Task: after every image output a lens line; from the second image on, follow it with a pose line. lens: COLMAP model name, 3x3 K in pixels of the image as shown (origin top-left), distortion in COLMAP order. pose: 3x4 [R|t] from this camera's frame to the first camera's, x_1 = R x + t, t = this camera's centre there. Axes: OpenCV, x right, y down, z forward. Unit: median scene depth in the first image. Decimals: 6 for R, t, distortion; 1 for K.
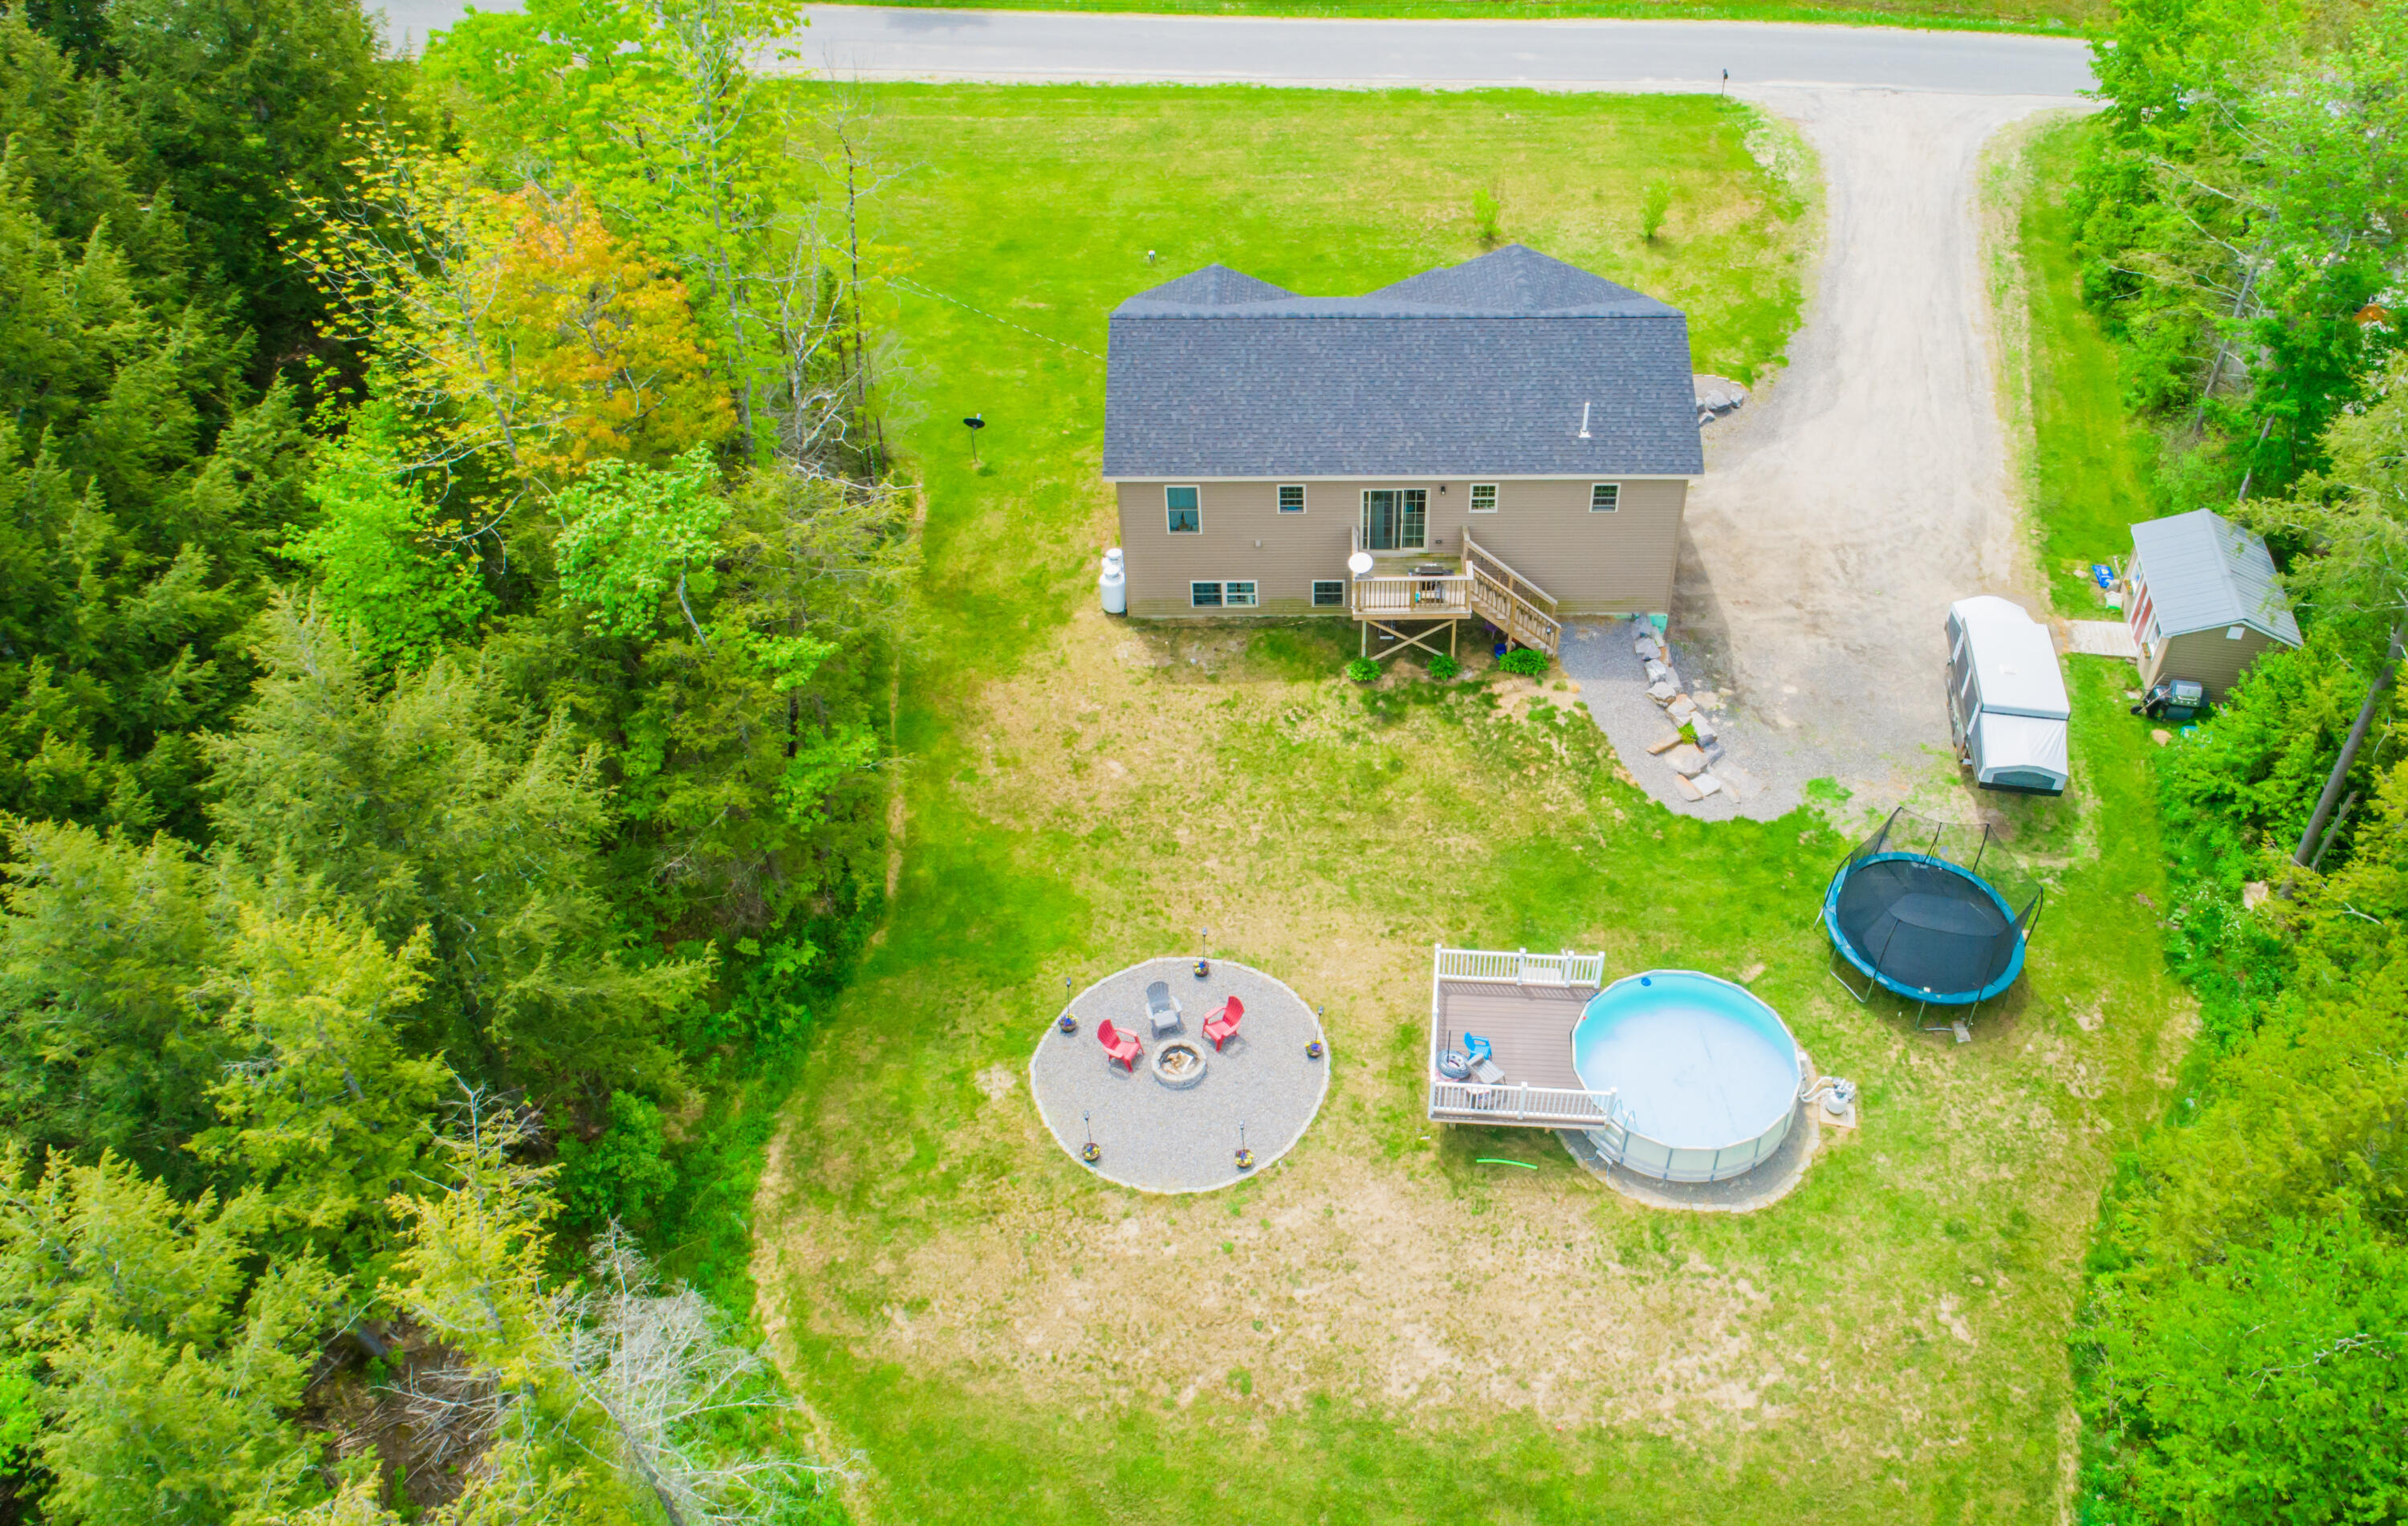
lens RADIAL K [[1832.4, 0, 1349.8], [0, 1832.4, 762.6], [0, 0, 1]] dist [-0.009223, 0.001488]
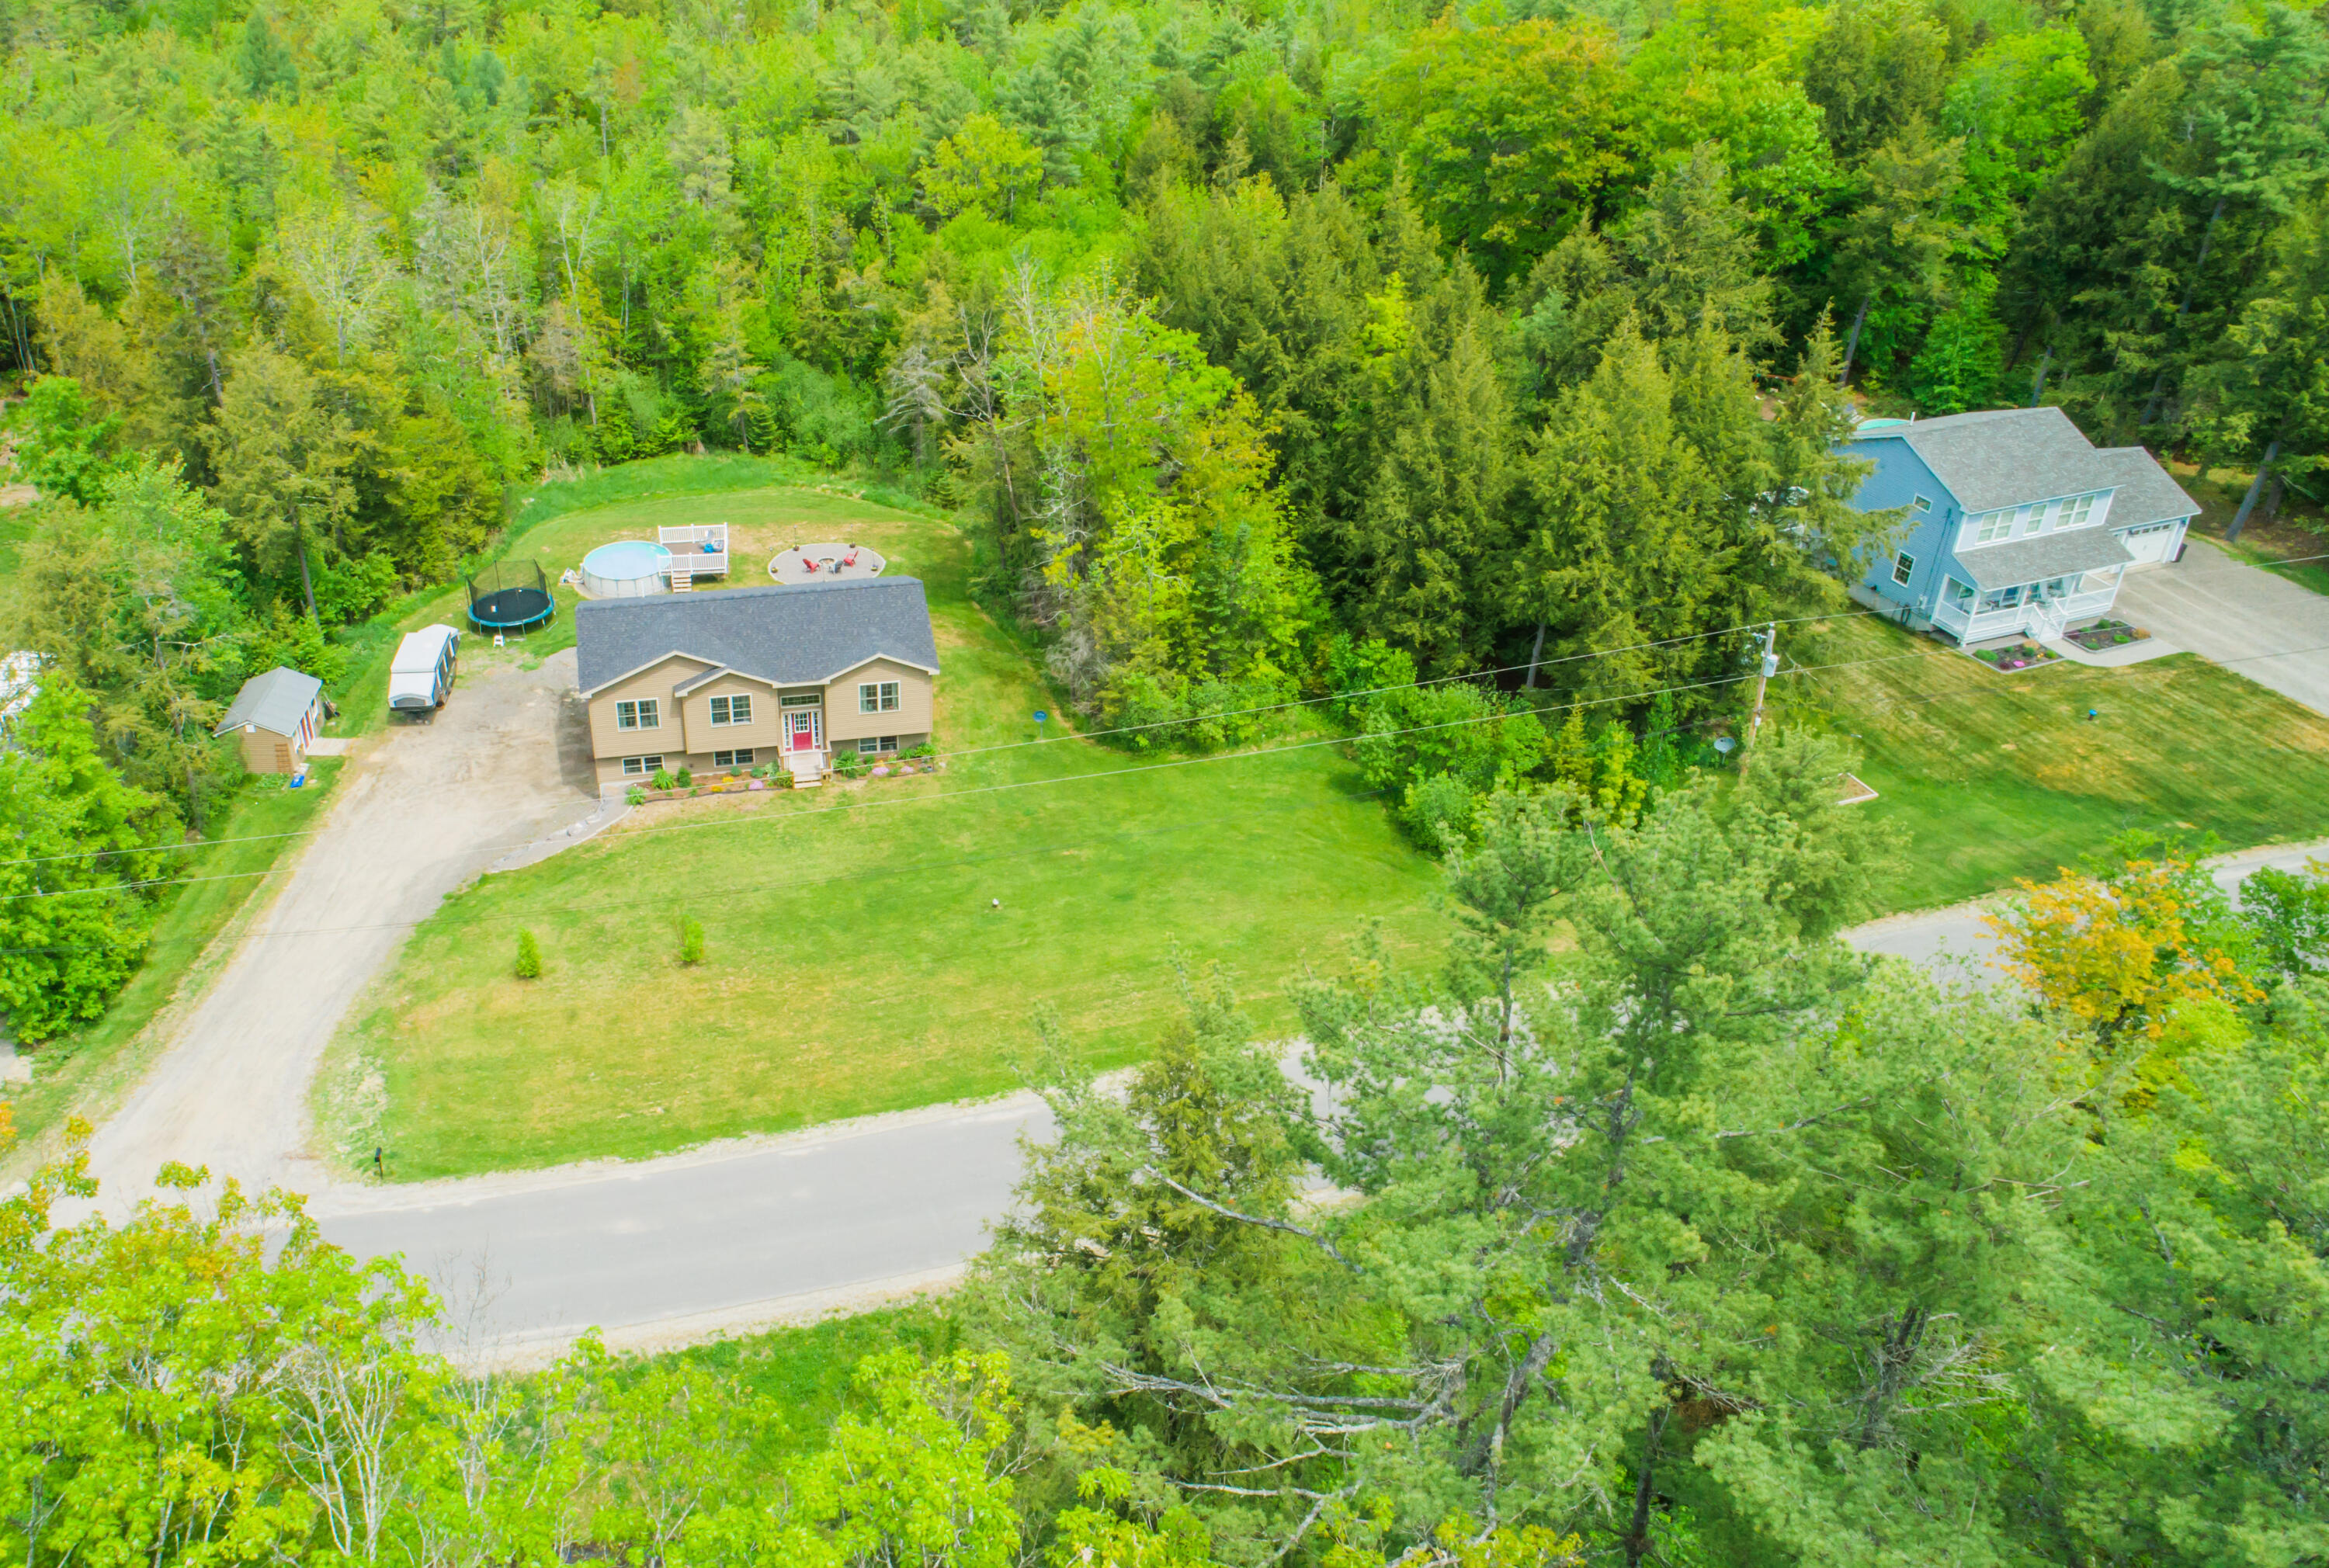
lens RADIAL K [[1878.2, 0, 931.1], [0, 1878.2, 790.5], [0, 0, 1]] dist [-0.007499, 0.000807]
pose [[-0.990007, 0.073962, -0.120068, 0.087728], [-0.094583, 0.283269, 0.954365, -1.957470], [0.104598, 0.956184, -0.273442, 1.763816]]
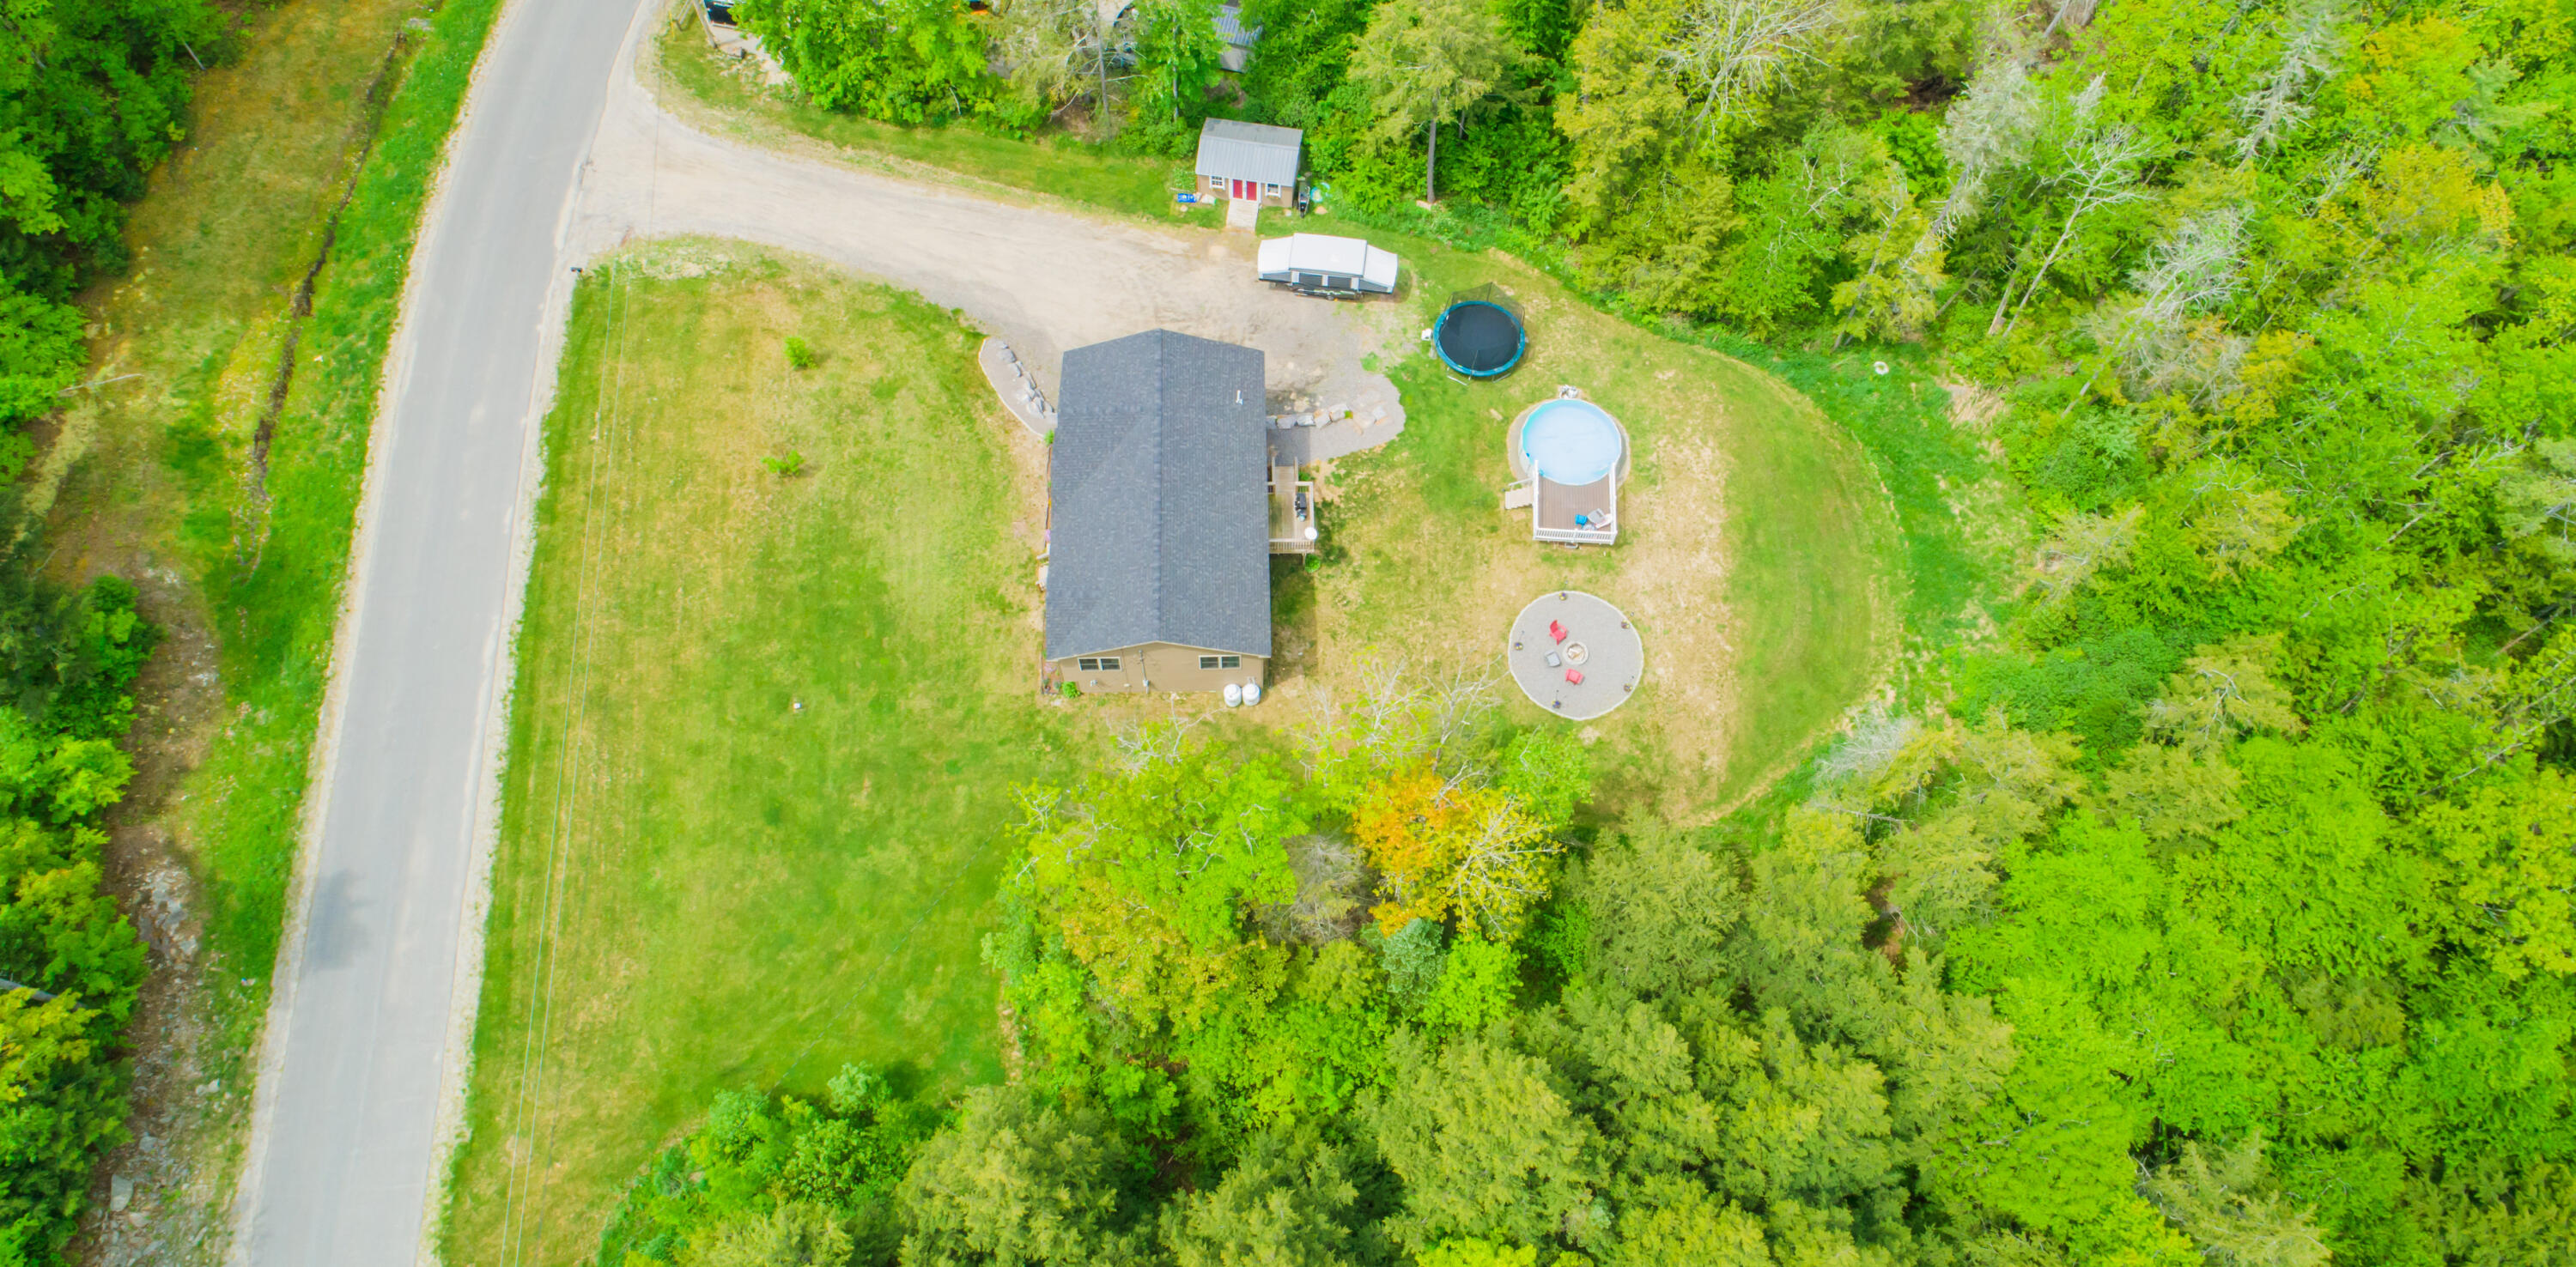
lens RADIAL K [[1807.7, 0, 1287.7], [0, 1807.7, 580.9], [0, 0, 1]] dist [-0.004967, 0.000016]
pose [[-0.001468, -0.908823, 0.417179, -0.777991], [0.652919, 0.315112, 0.688768, -1.333782], [-0.757427, 0.273395, 0.592925, -0.018924]]
